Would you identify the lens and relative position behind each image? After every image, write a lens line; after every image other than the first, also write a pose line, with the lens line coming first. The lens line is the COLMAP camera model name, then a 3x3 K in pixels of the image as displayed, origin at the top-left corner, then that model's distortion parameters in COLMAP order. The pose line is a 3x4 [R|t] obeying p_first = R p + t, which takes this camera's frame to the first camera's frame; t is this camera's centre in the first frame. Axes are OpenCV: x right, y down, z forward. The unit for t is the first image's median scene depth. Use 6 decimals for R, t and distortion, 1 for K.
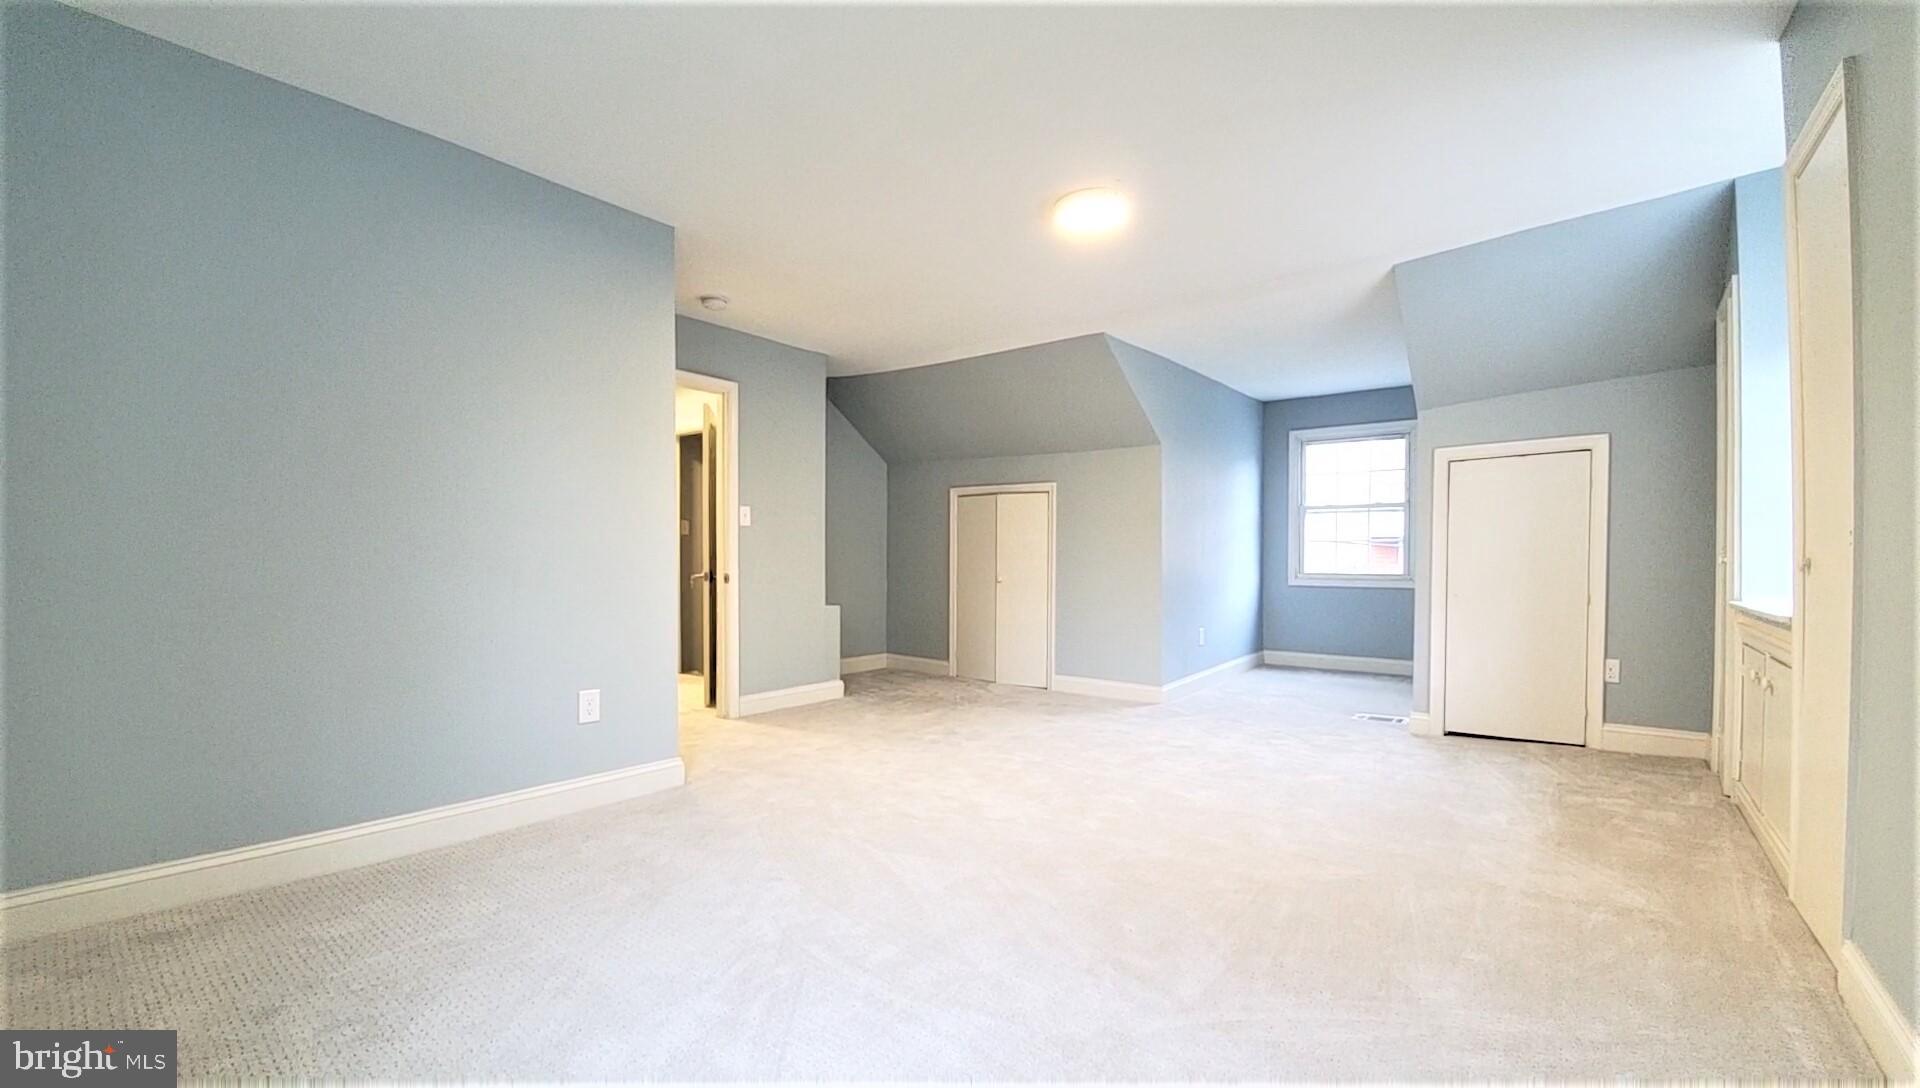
lens RADIAL K [[735.5, 0, 960.0], [0, 735.5, 544.0], [0, 0, 1]] dist [0.001089, -0.014388]
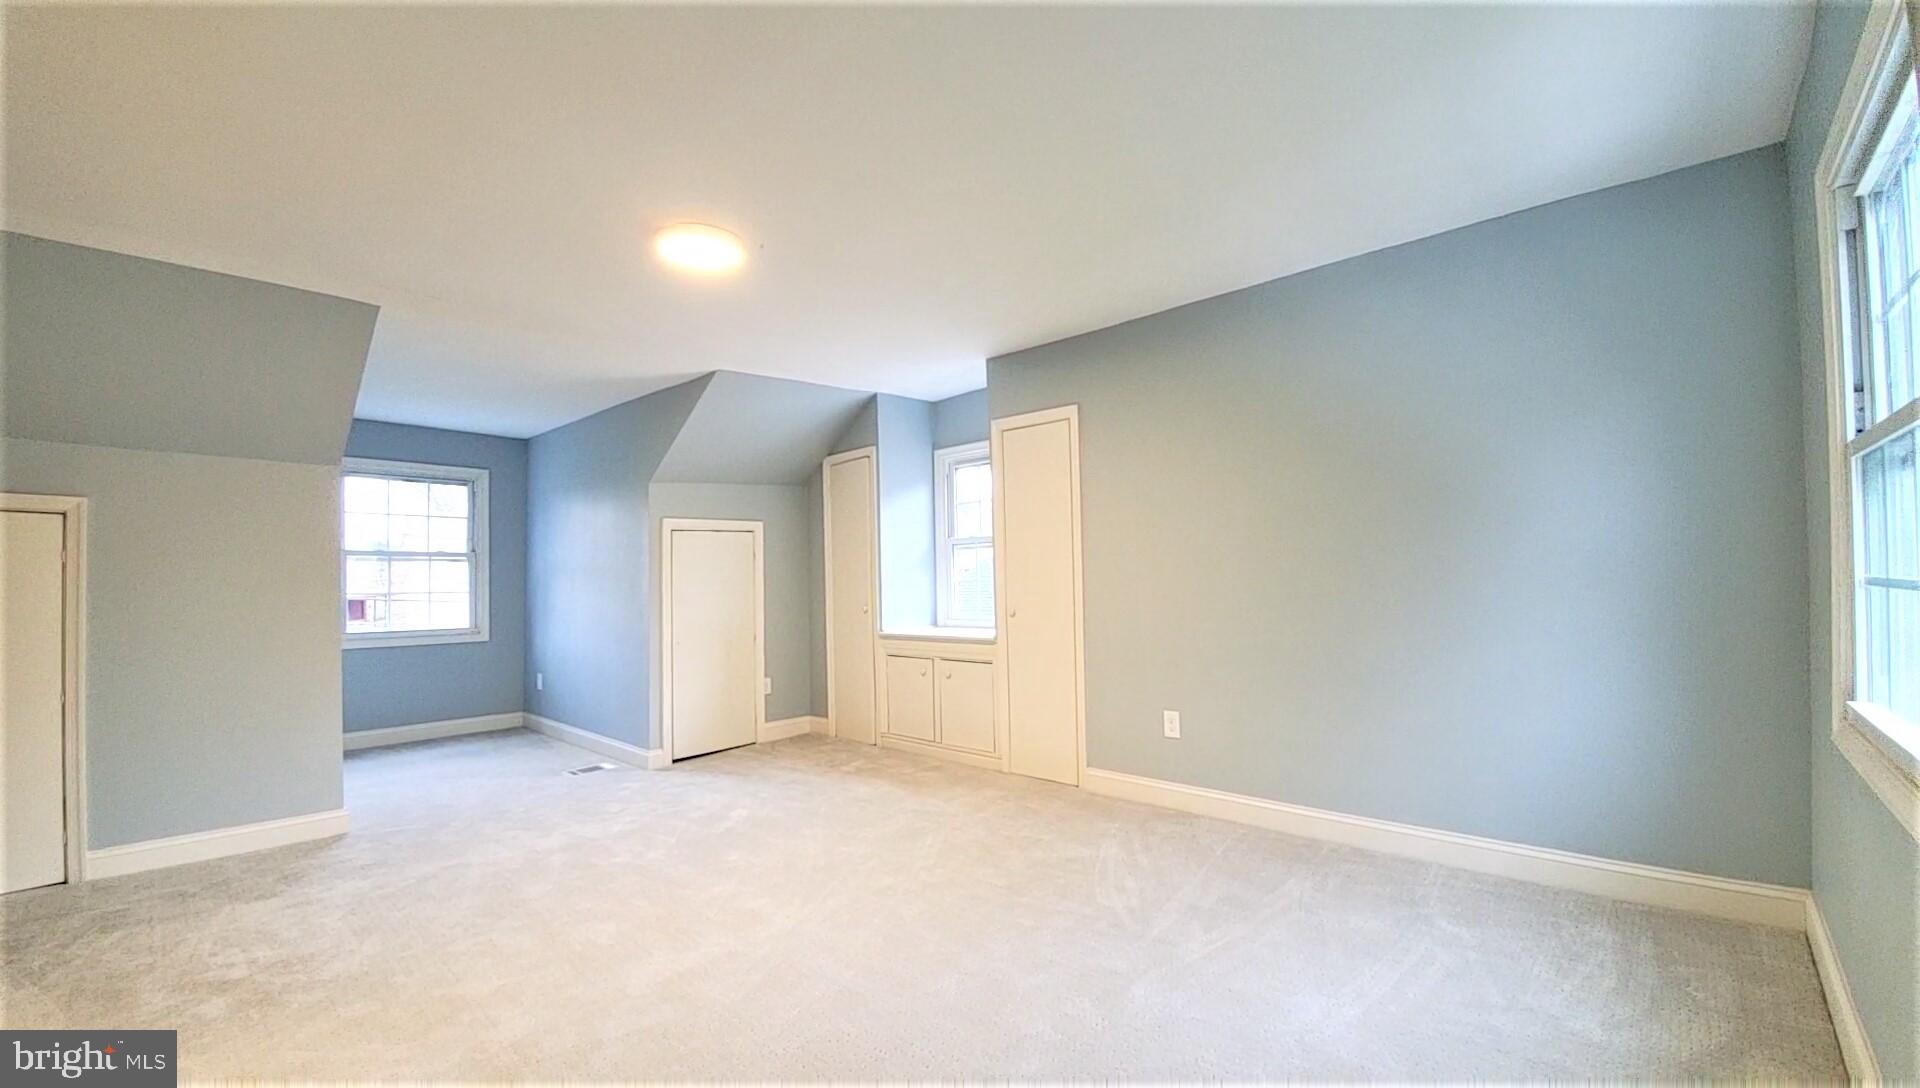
lens RADIAL K [[759.7, 0, 962.3], [0, 759.7, 571.1], [0, 0, 1]] dist [-0.033232, -0.000292]
pose [[0.067796, 0.011188, 0.997636, -0.610132], [0.000162, 0.999937, -0.011225, -0.039605], [-0.997699, 0.000923, 0.067790, 0.541769]]
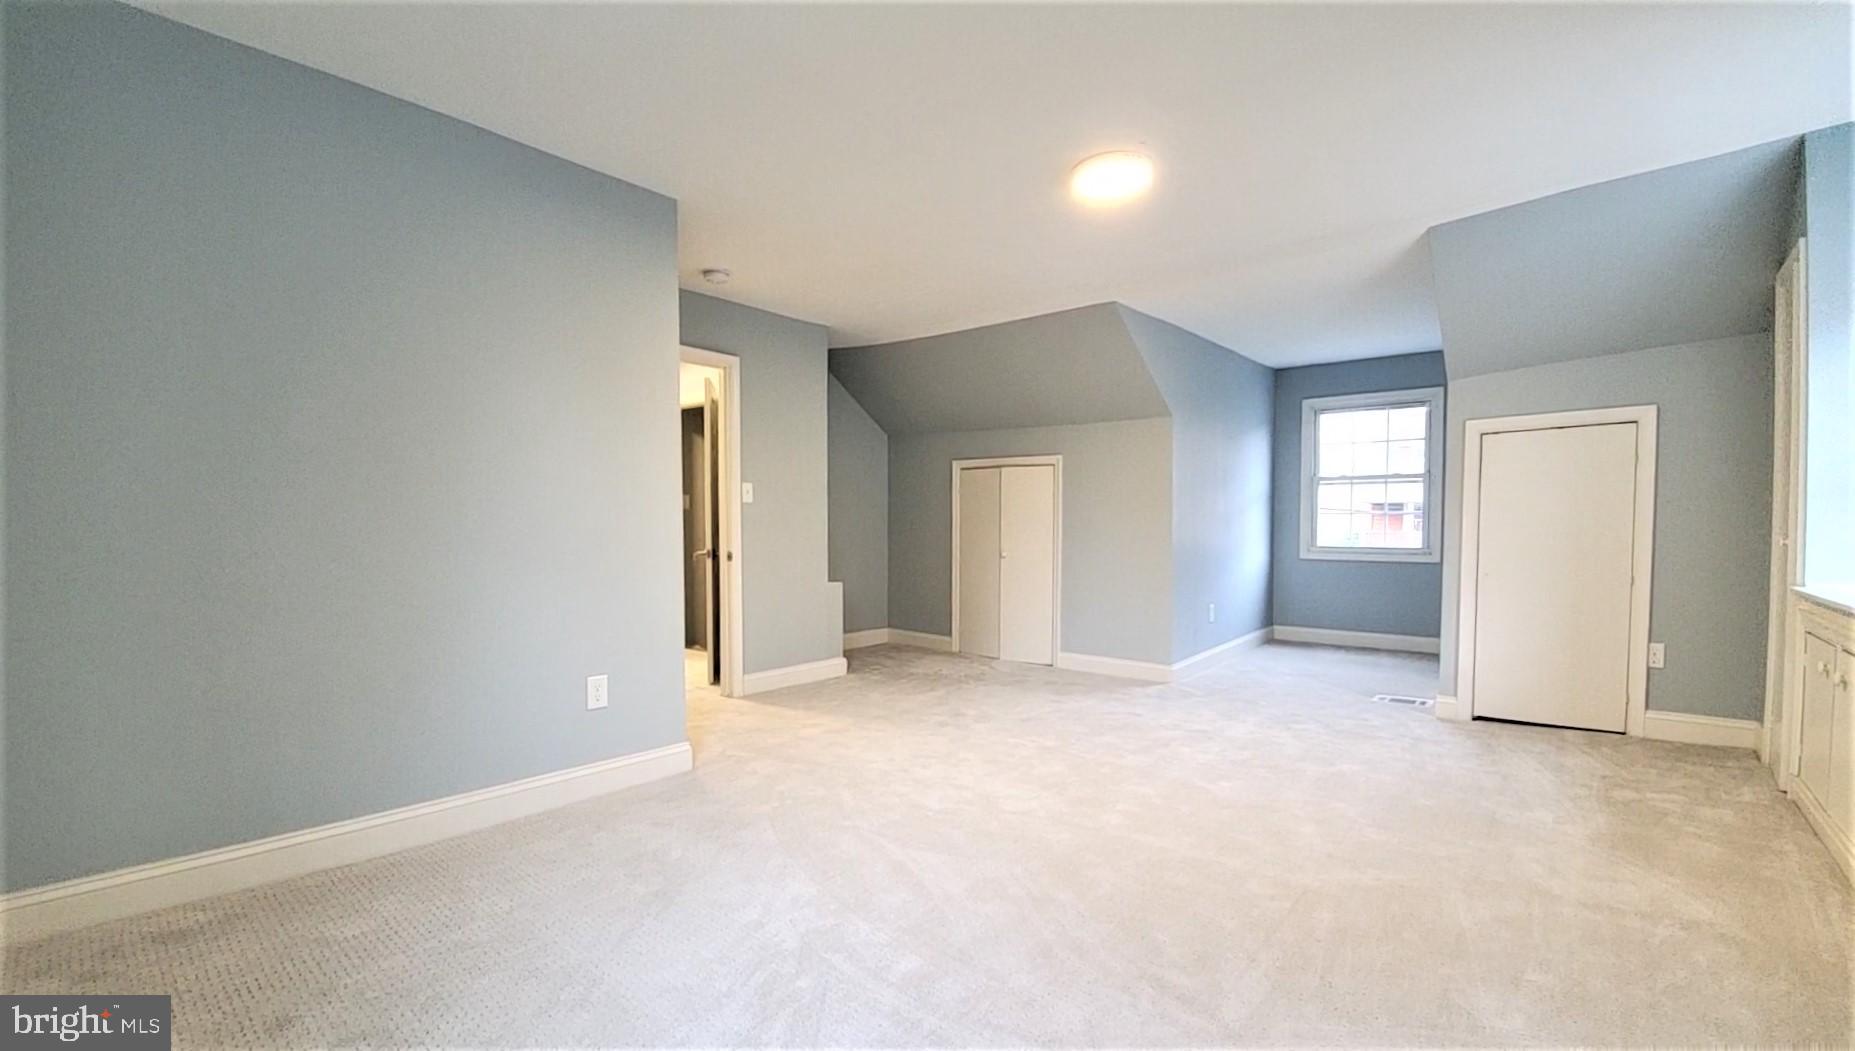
lens RADIAL K [[736.0, 0, 927.5], [0, 736.0, 525.5], [0, 0, 1]] dist [0.000118, -0.013896]
pose [[0.999394, -0.001387, -0.034770, -0.022241], [0.002102, 0.999787, 0.020528, -0.017672], [0.034735, -0.020589, 0.999184, 0.028279]]
